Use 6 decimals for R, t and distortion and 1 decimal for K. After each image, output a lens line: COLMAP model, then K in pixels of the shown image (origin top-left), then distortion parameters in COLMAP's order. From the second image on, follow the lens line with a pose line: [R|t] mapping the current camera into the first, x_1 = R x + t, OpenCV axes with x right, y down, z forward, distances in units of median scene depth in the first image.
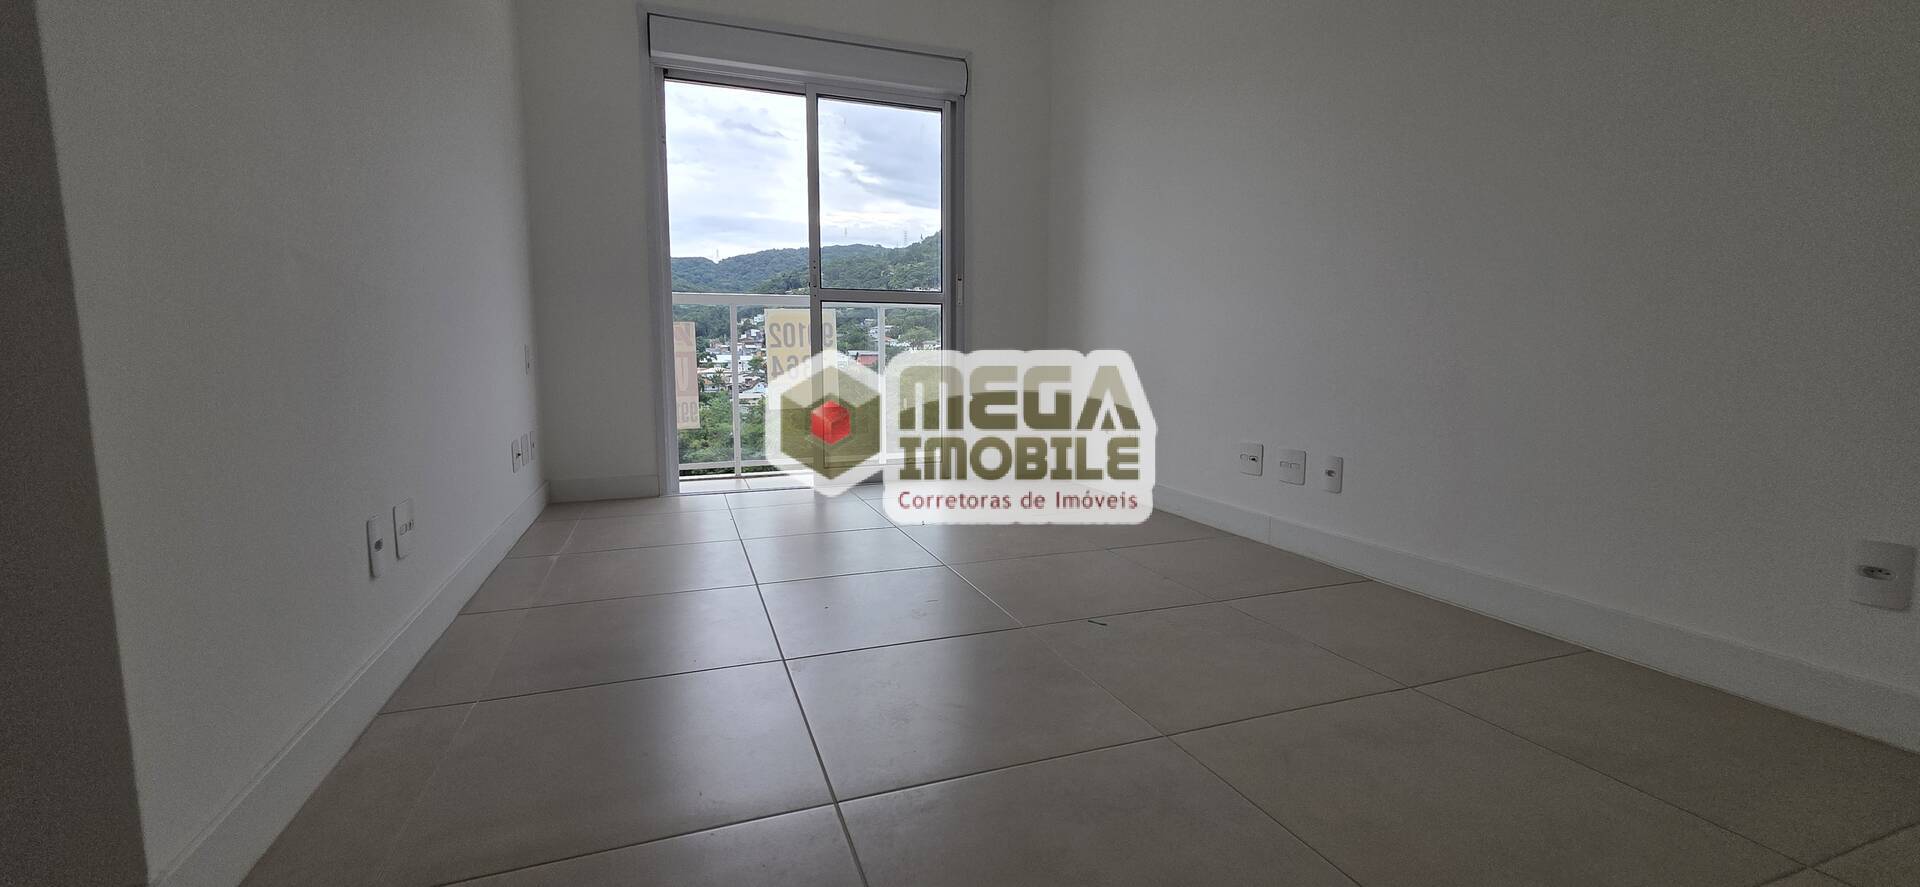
lens RADIAL K [[765.1, 0, 946.2], [0, 765.1, 435.3], [0, 0, 1]] dist [0.002108, -0.000148]
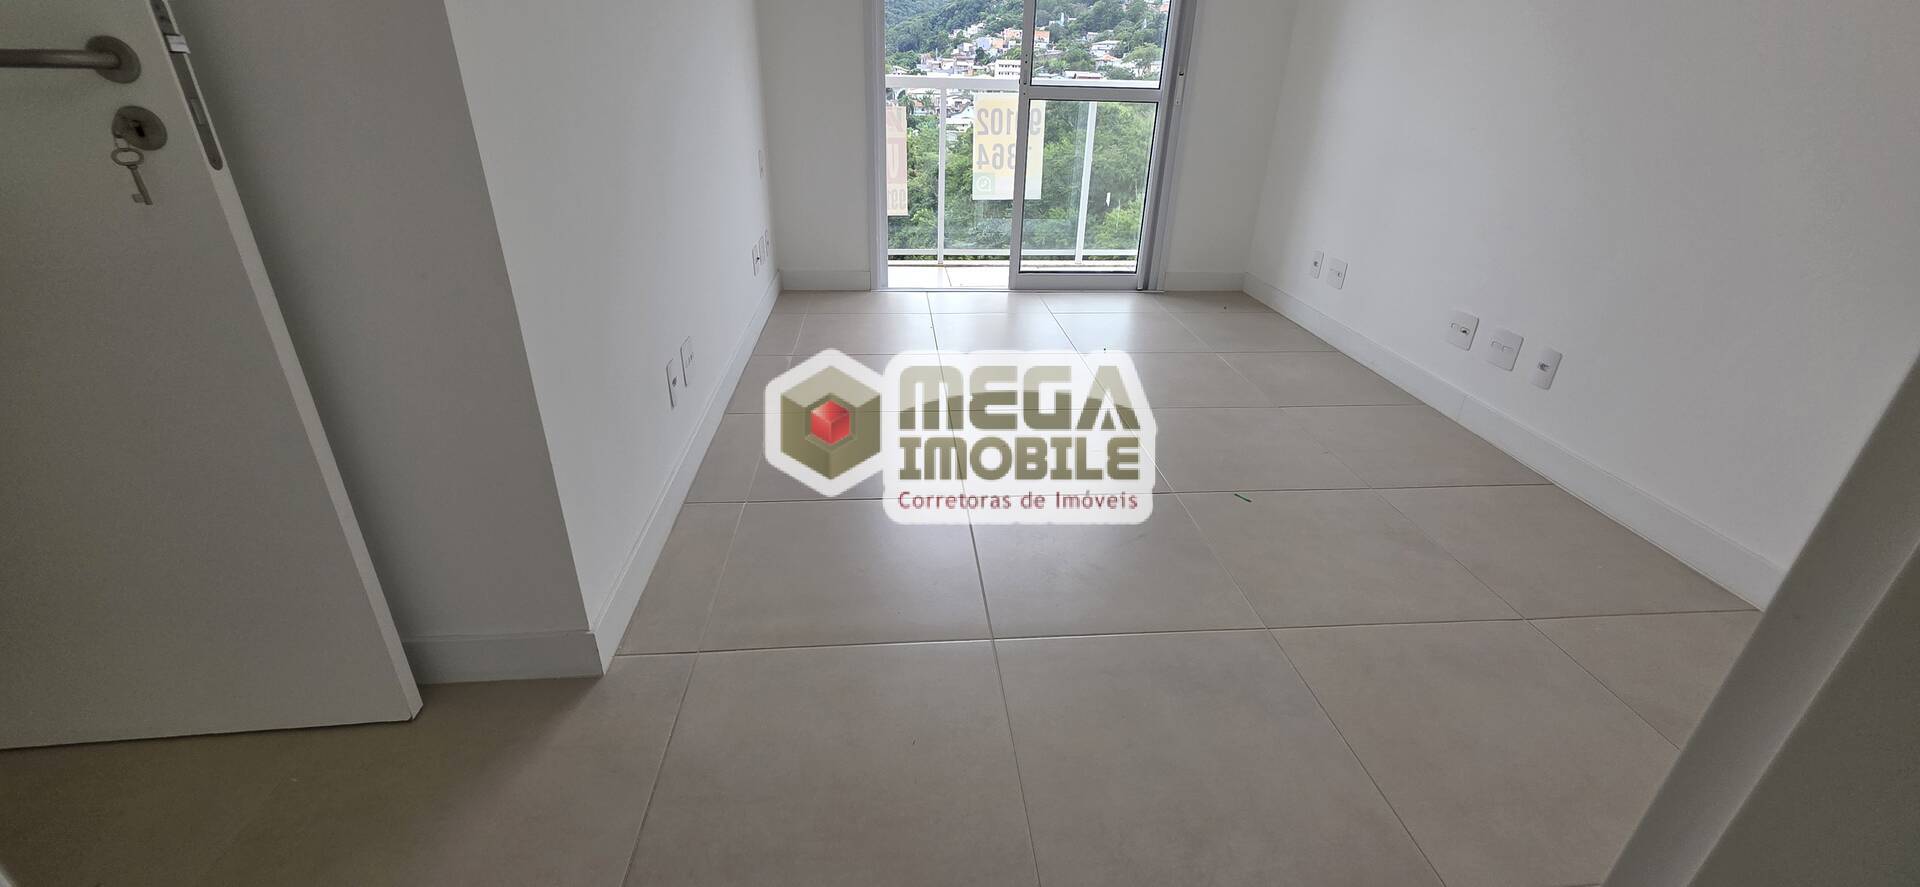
lens RADIAL K [[765.1, 0, 945.6], [0, 765.1, 421.4], [0, 0, 1]] dist [0.002108, -0.000148]
pose [[0.963991, 0.130194, -0.231886, 0.012862], [-0.050248, 0.945430, 0.321927, -0.096711], [0.261145, -0.298683, 0.917928, -0.048017]]
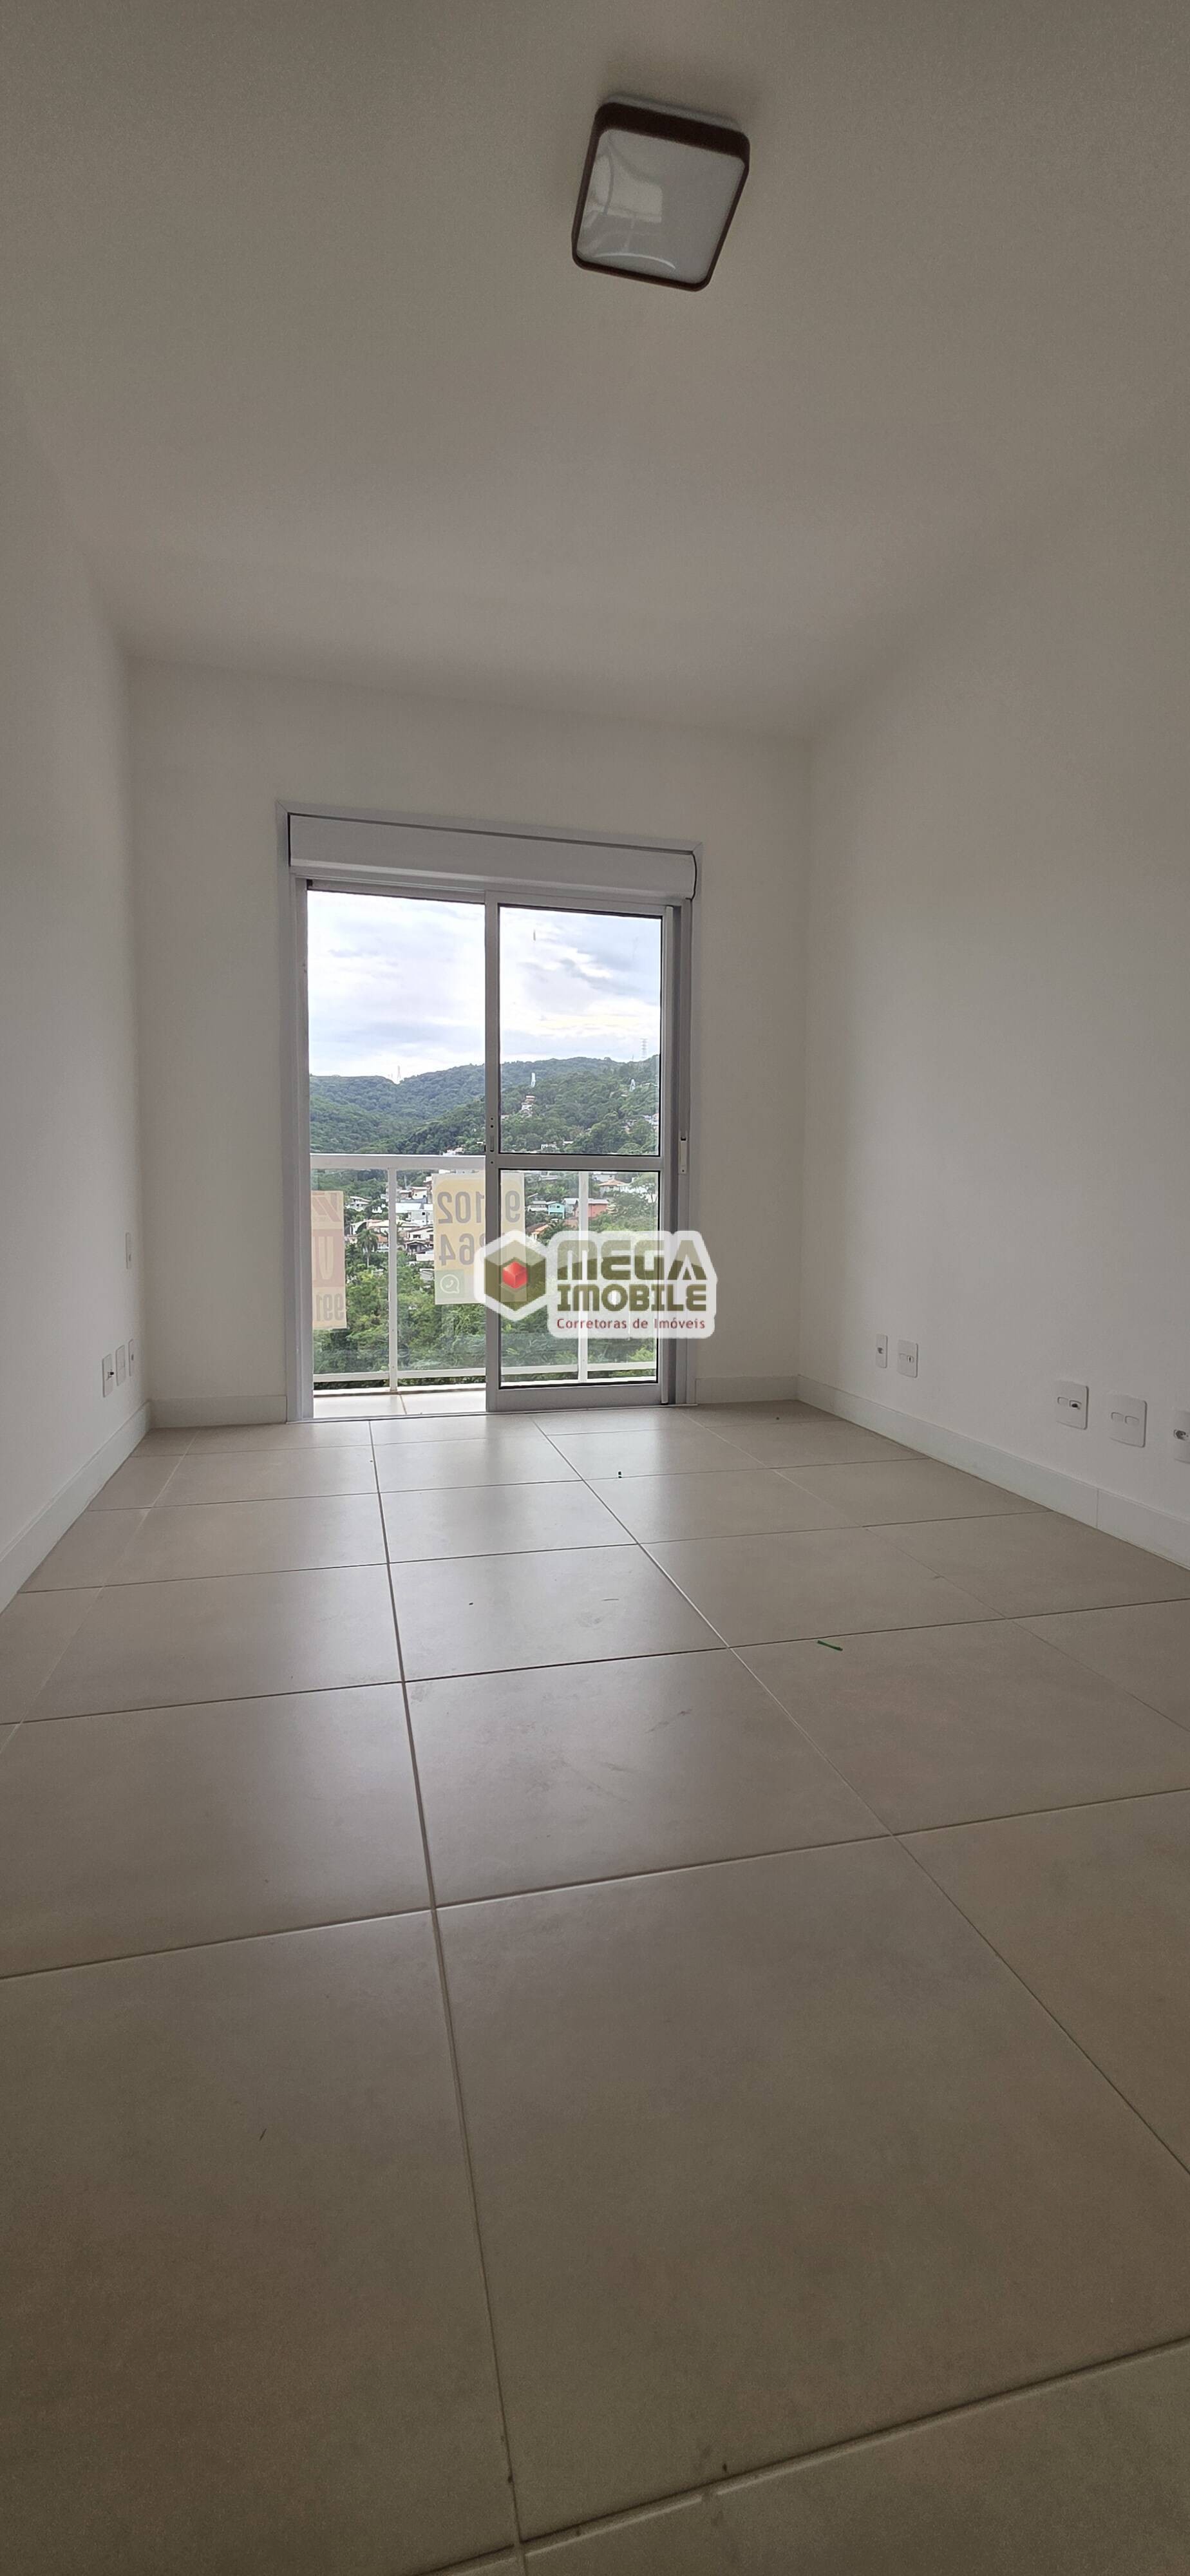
lens RADIAL K [[1026.5, 0, 583.2], [0, 1026.5, 1278.3], [0, 0, 1]] dist [0.002108, -0.000148]
pose [[0.994020, 0.012300, -0.108502, 0.032637], [-0.015731, 0.999401, -0.030821, -0.036280], [0.108058, 0.032343, 0.993618, -0.007933]]
